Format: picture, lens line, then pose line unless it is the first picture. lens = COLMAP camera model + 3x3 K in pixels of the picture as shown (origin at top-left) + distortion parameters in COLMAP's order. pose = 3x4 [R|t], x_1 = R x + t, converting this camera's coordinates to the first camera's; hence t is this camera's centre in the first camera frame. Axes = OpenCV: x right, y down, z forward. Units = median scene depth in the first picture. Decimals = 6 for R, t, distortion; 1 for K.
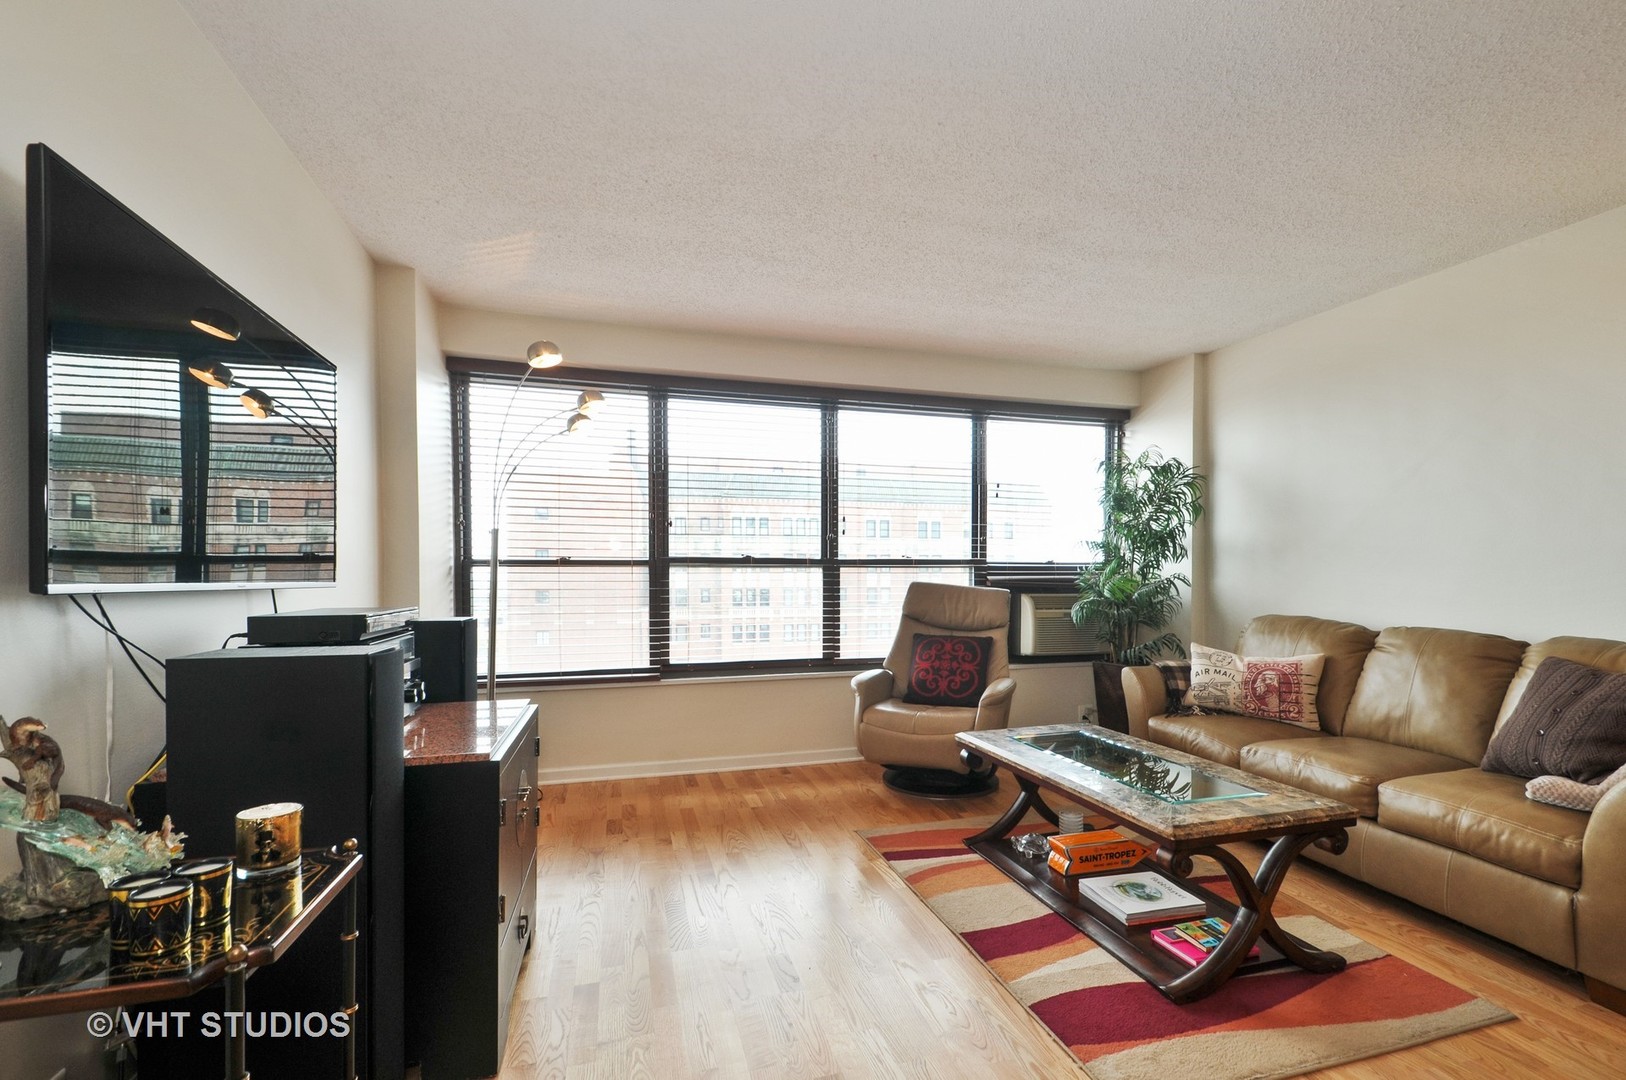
lens RADIAL K [[717.0, 0, 807.7], [0, 717.0, 564.9], [0, 0, 1]] dist [0.002163, 0.000039]
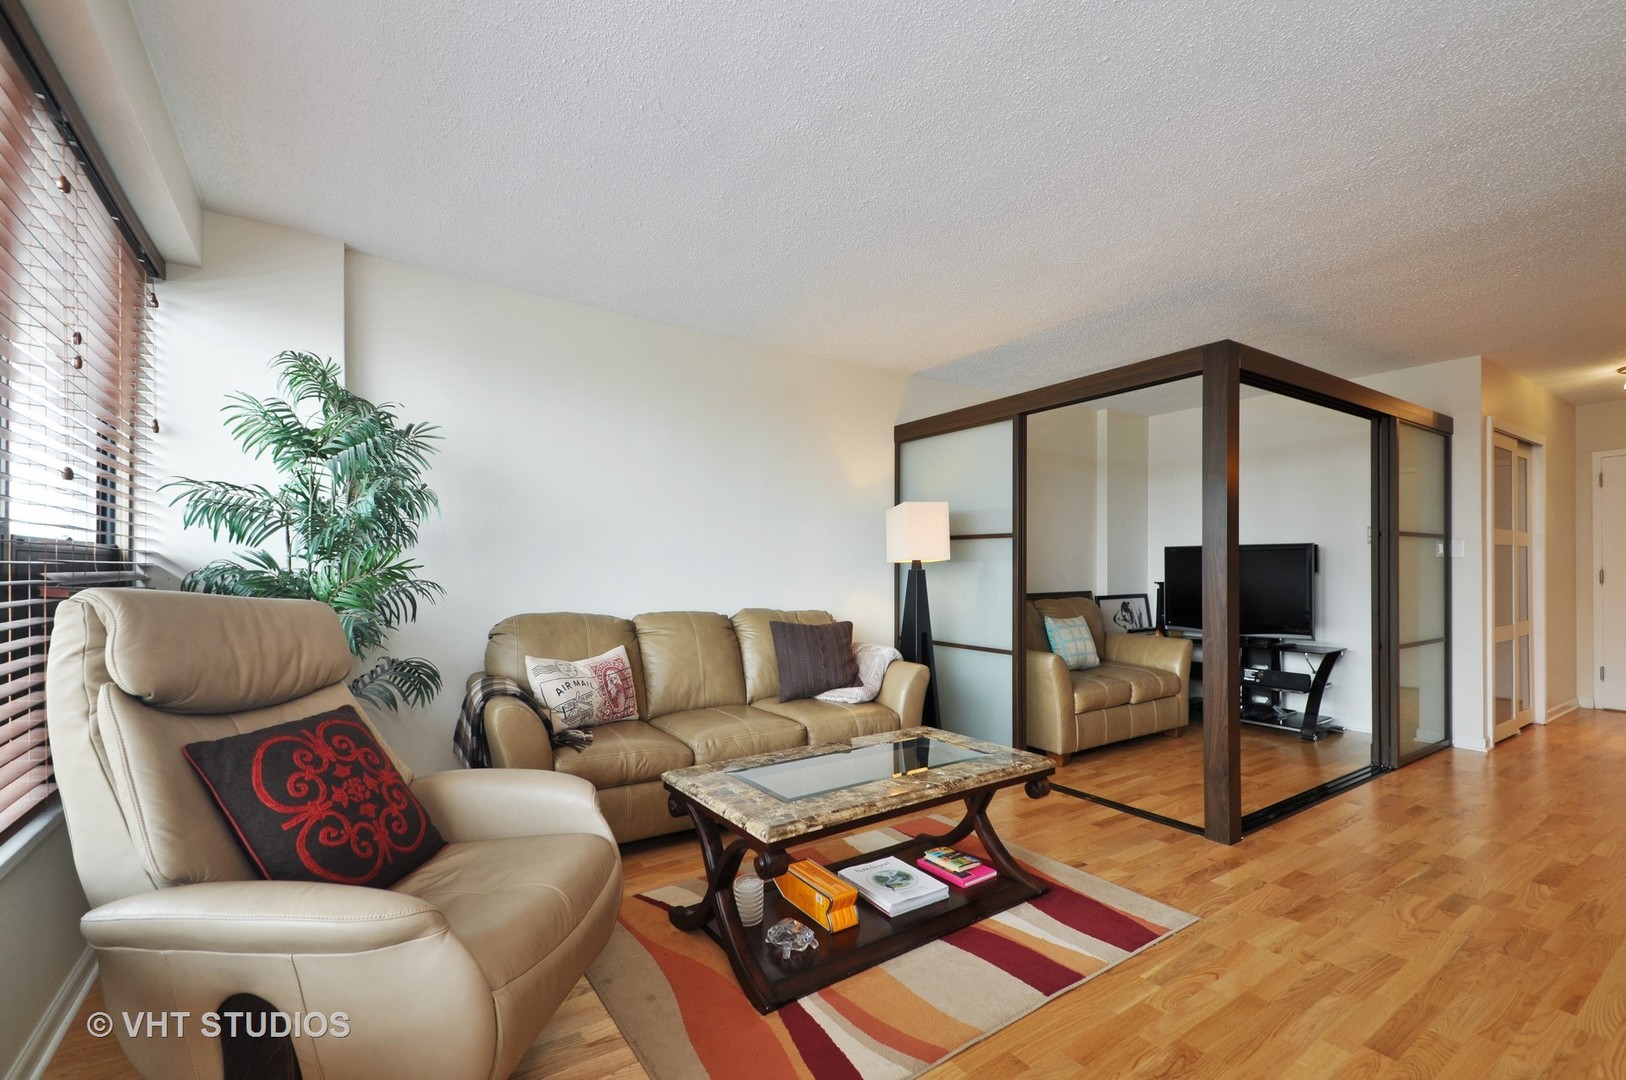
lens RADIAL K [[717.0, 0, 807.7], [0, 717.0, 564.9], [0, 0, 1]] dist [0.002163, 0.000039]
pose [[-0.336775, 0.000686, 0.941585, -0.269886], [-0.014626, 0.999875, -0.005960, 0.008275], [-0.941471, -0.015779, -0.336723, 0.866729]]
